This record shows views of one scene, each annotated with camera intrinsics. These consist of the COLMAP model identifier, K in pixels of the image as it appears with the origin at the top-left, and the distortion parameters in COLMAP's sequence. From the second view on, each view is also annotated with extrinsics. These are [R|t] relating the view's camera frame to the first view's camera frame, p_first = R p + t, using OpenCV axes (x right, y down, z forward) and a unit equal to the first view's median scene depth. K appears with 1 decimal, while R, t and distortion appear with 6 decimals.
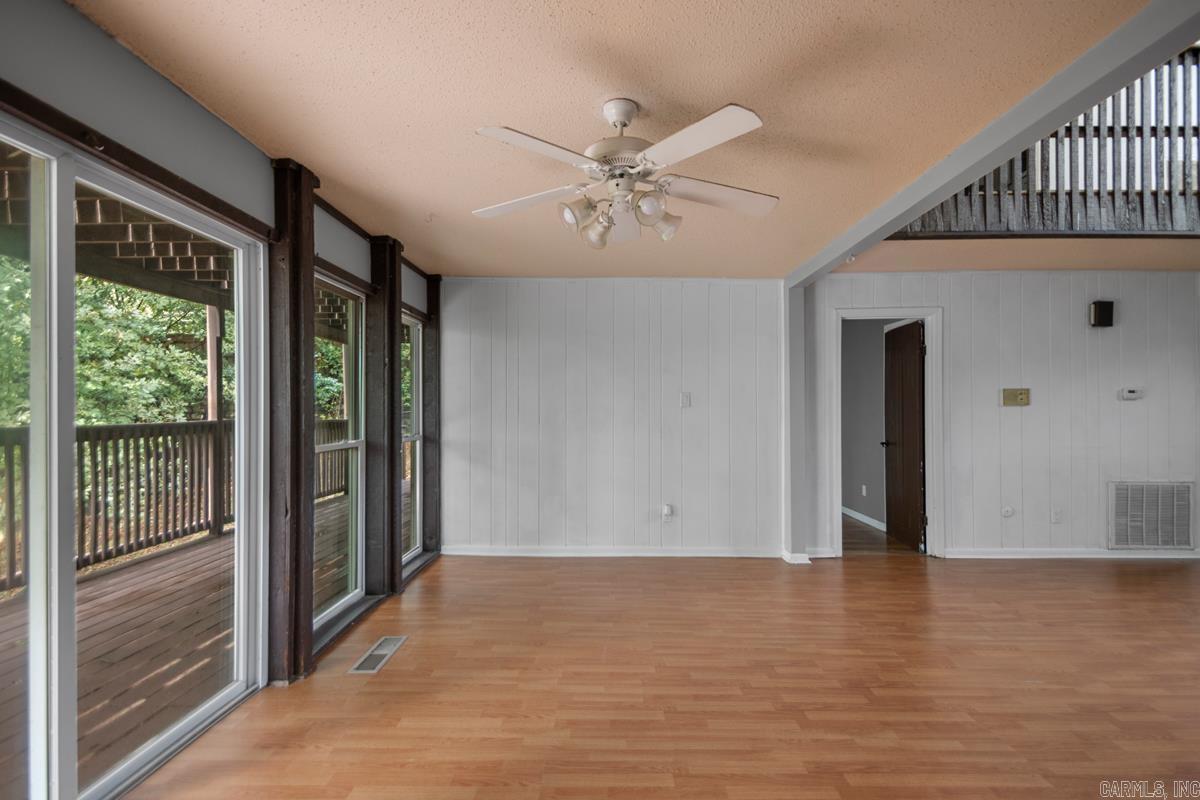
lens RADIAL K [[557.4, 0, 602.3], [0, 557.4, 406.1], [0, 0, 1]] dist [0.036587, -0.015584]
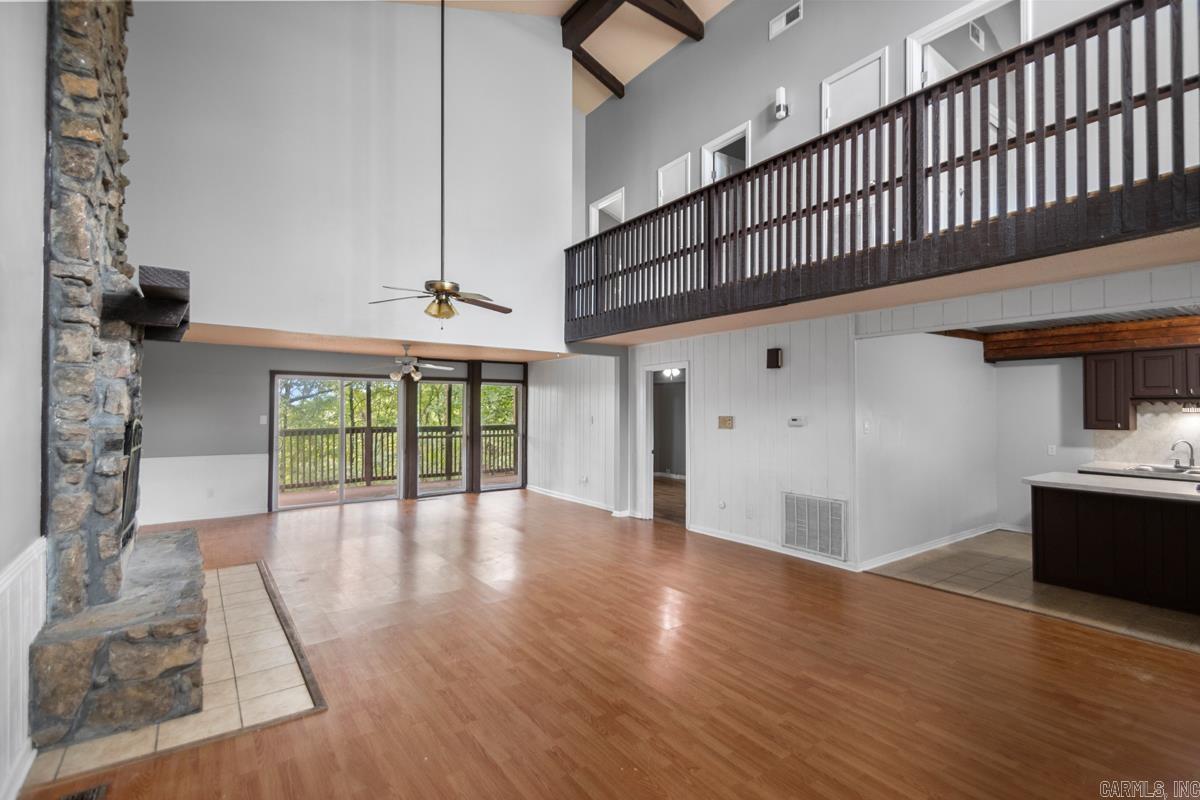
lens RADIAL K [[557.4, 0, 601.0], [0, 557.4, 399.8], [0, 0, 1]] dist [0.036587, -0.015584]
pose [[0.585931, -0.012697, -0.810262, 1.676452], [0.002852, 0.999903, -0.013606, -0.053956], [0.810356, 0.005661, 0.585911, -0.045041]]
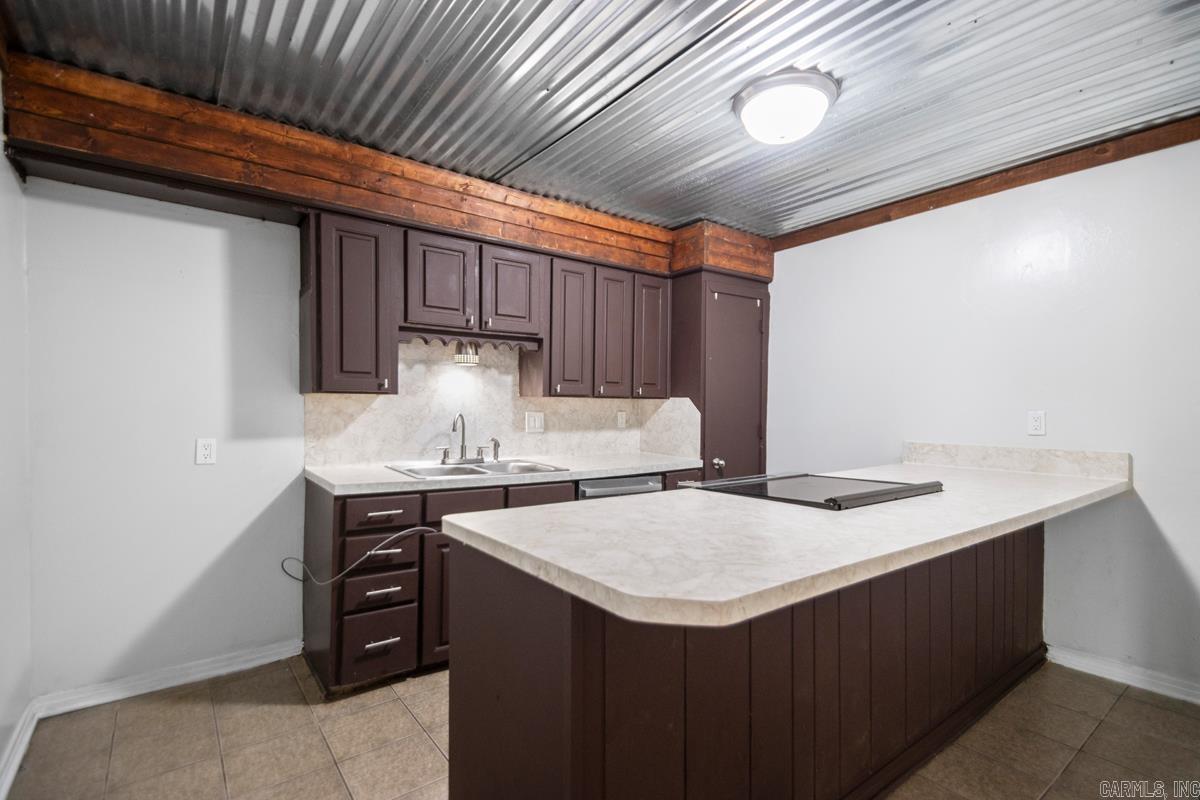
lens RADIAL K [[557.4, 0, 611.4], [0, 557.4, 409.9], [0, 0, 1]] dist [0.036587, -0.015584]
pose [[0.786426, 0.000285, 0.617684, 1.162202], [-0.004394, 0.999977, 0.005132, 0.011518], [-0.617668, -0.006750, 0.786410, 1.035421]]
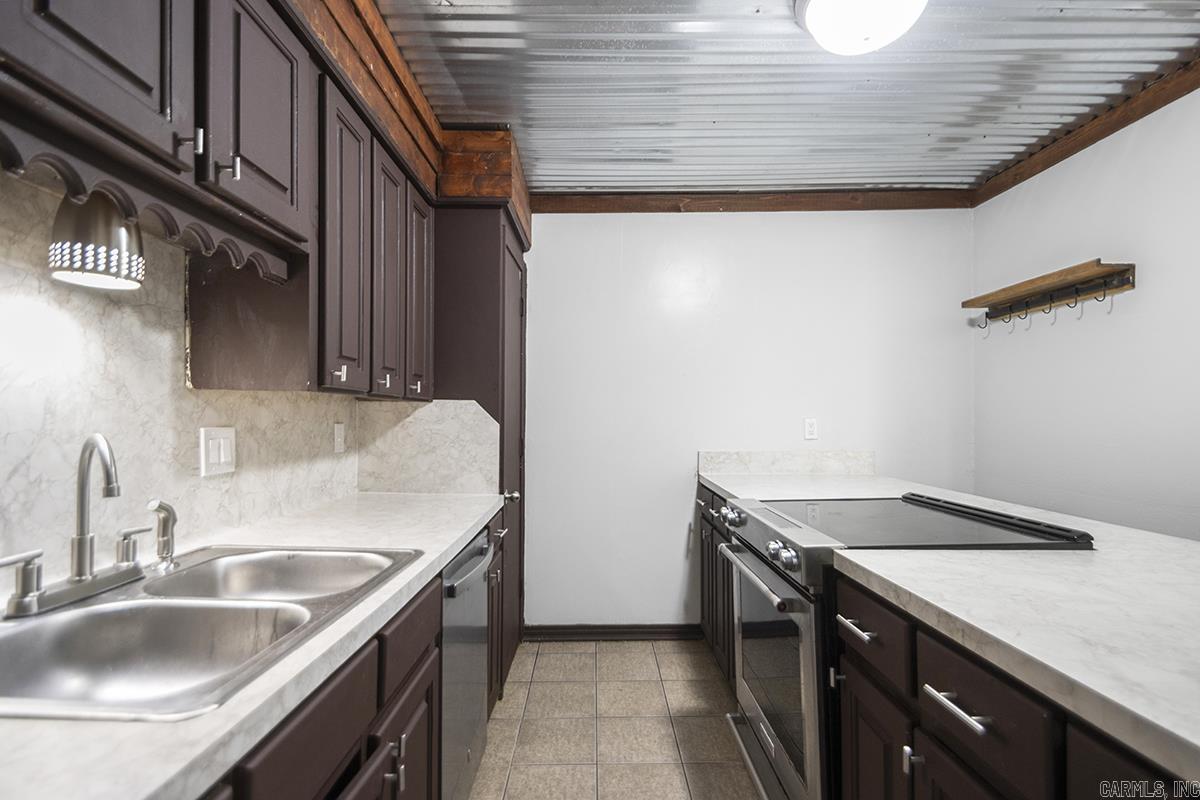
lens RADIAL K [[557.4, 0, 579.3], [0, 557.4, 427.6], [0, 0, 1]] dist [0.036587, -0.015584]
pose [[-0.005911, -0.018897, 0.999804, 1.221721], [0.000226, 0.999821, 0.018899, 0.012810], [-0.999983, 0.000338, -0.005906, 1.484150]]
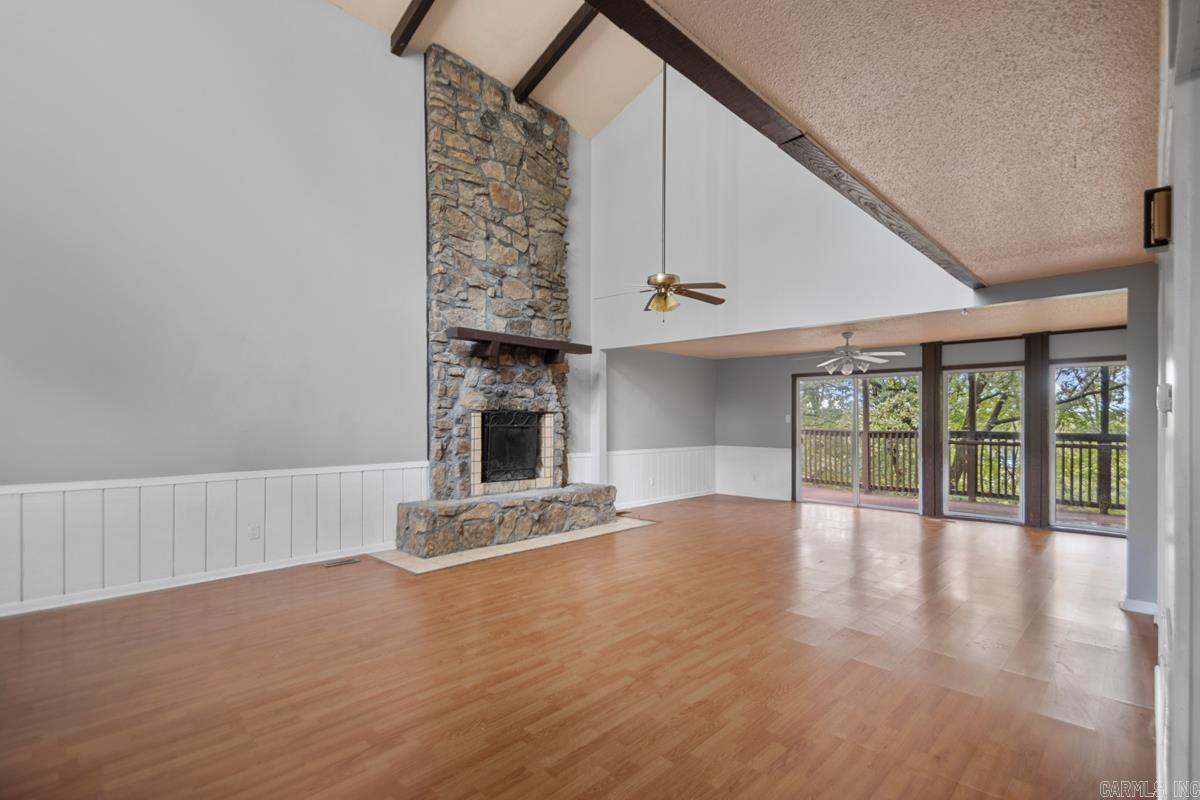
lens RADIAL K [[557.4, 0, 613.9], [0, 557.4, 413.0], [0, 0, 1]] dist [0.036587, -0.015584]
pose [[-0.682891, -0.010517, -0.730445, 1.505648], [0.001164, 0.999879, -0.015485, -0.009769], [0.730520, -0.011425, -0.682796, 1.009727]]
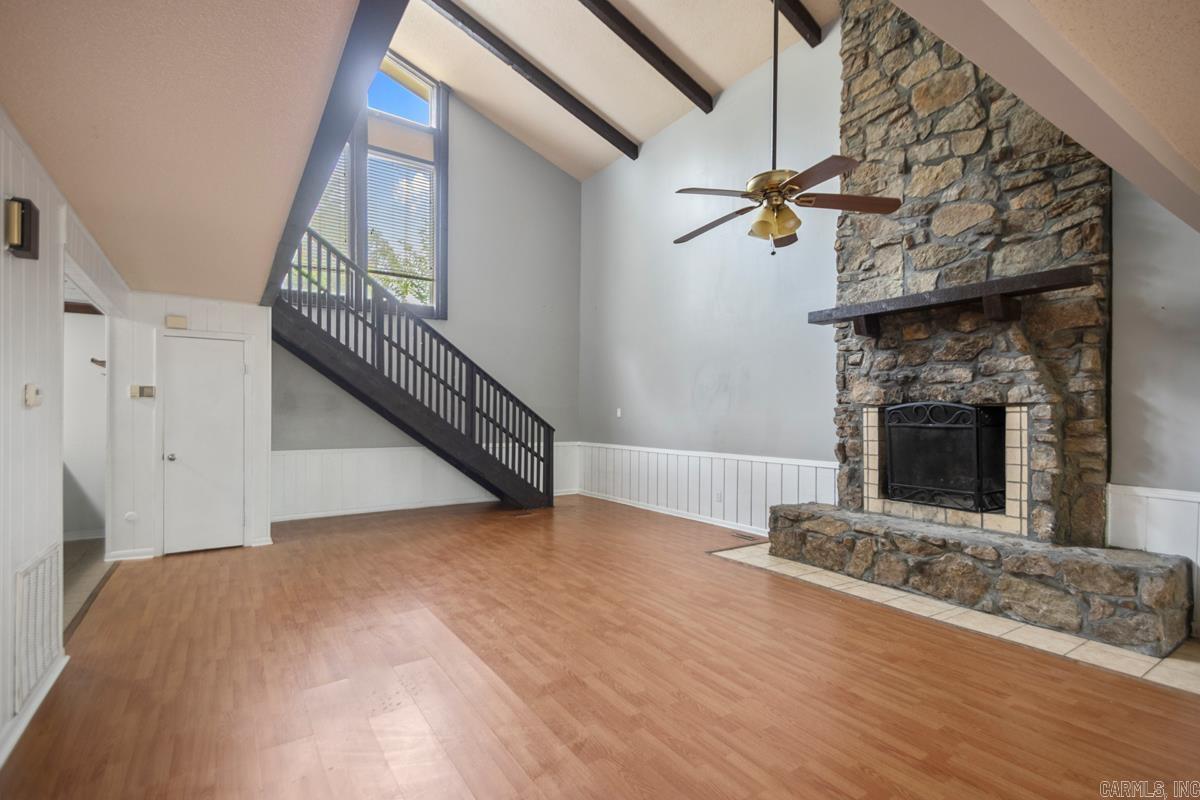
lens RADIAL K [[557.4, 0, 603.1], [0, 557.4, 408.9], [0, 0, 1]] dist [0.036587, -0.015584]
pose [[-0.562851, 0.007974, 0.826520, 0.199773], [-0.008981, 0.999835, -0.015762, -0.007617], [-0.826509, -0.016295, -0.562687, 0.876700]]
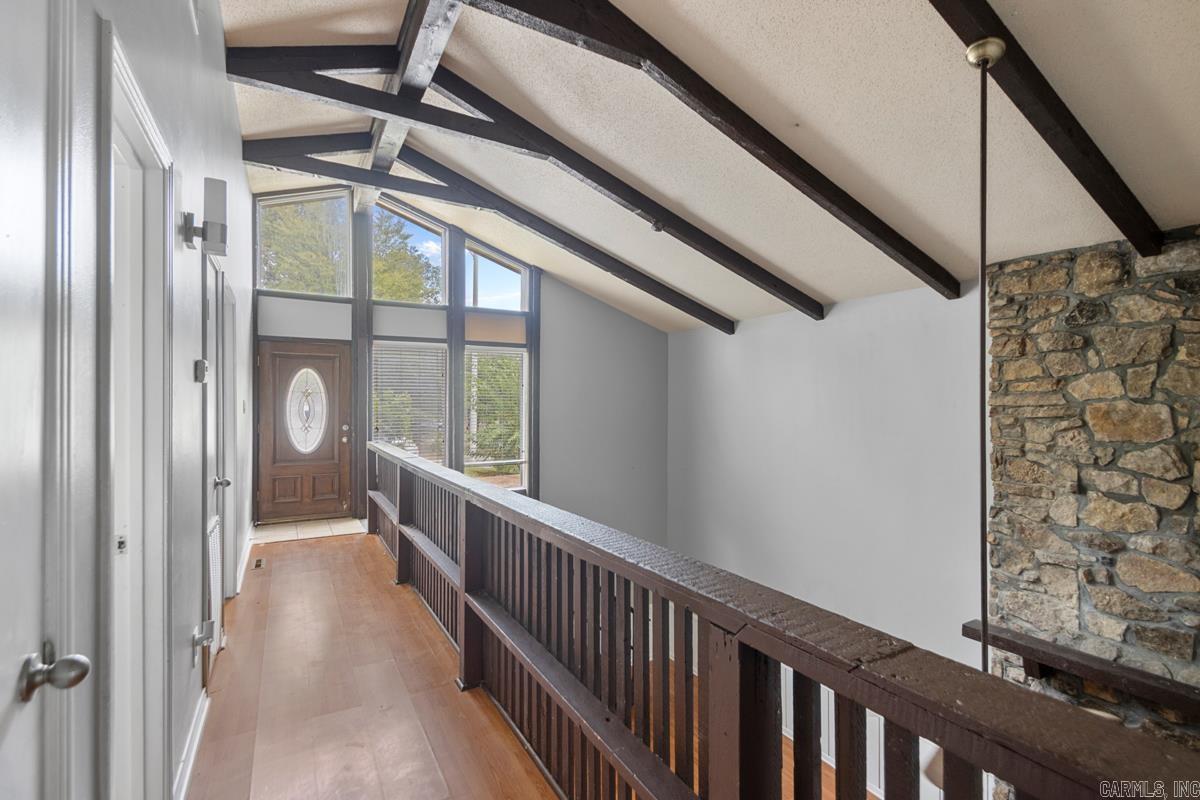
lens RADIAL K [[557.4, 0, 606.4], [0, 557.4, 399.1], [0, 0, 1]] dist [0.036587, -0.015584]
pose [[-0.508208, 0.008715, 0.861190, 0.324334], [-0.004328, 0.999910, -0.012673, -0.590542], [-0.861223, -0.010168, -0.508125, 0.995837]]
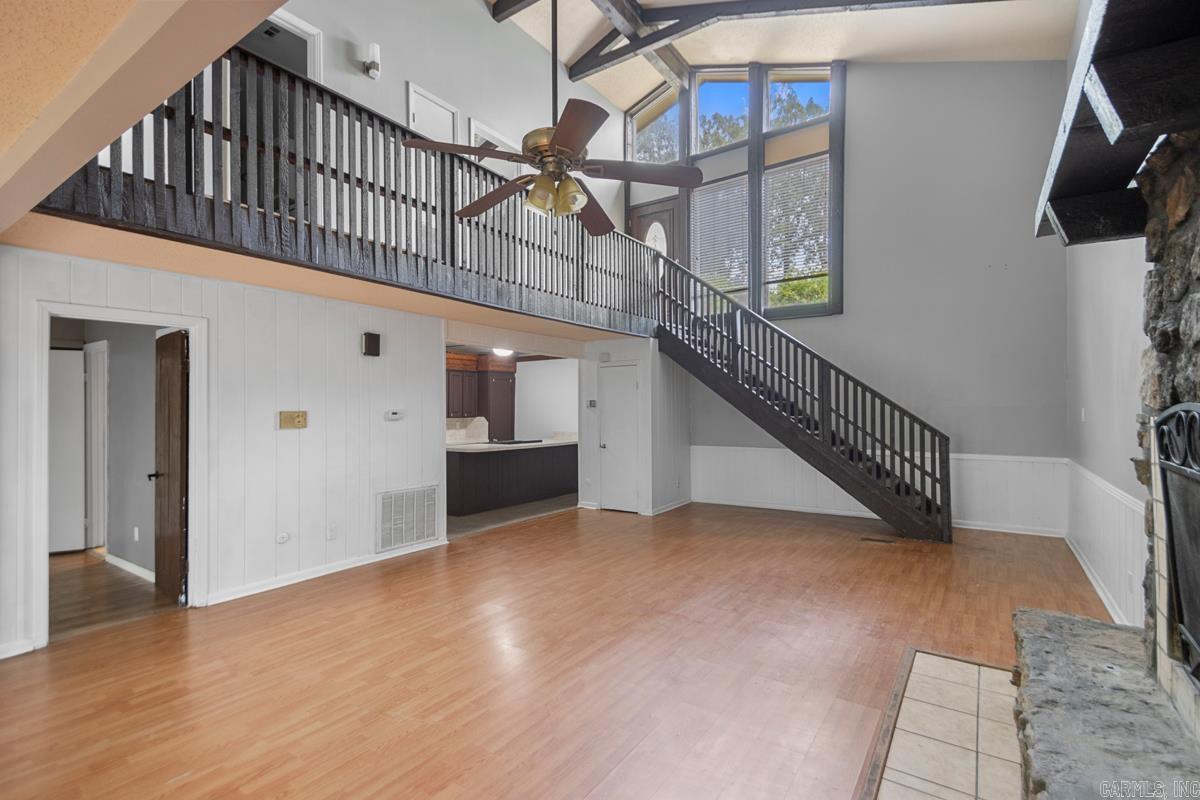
lens RADIAL K [[557.4, 0, 618.0], [0, 557.4, 404.9], [0, 0, 1]] dist [0.036587, -0.015584]
pose [[0.545490, 0.003686, 0.838109, 0.220274], [-0.000746, 0.999992, -0.003912, -0.039145], [-0.838117, 0.001508, 0.545488, -0.010440]]
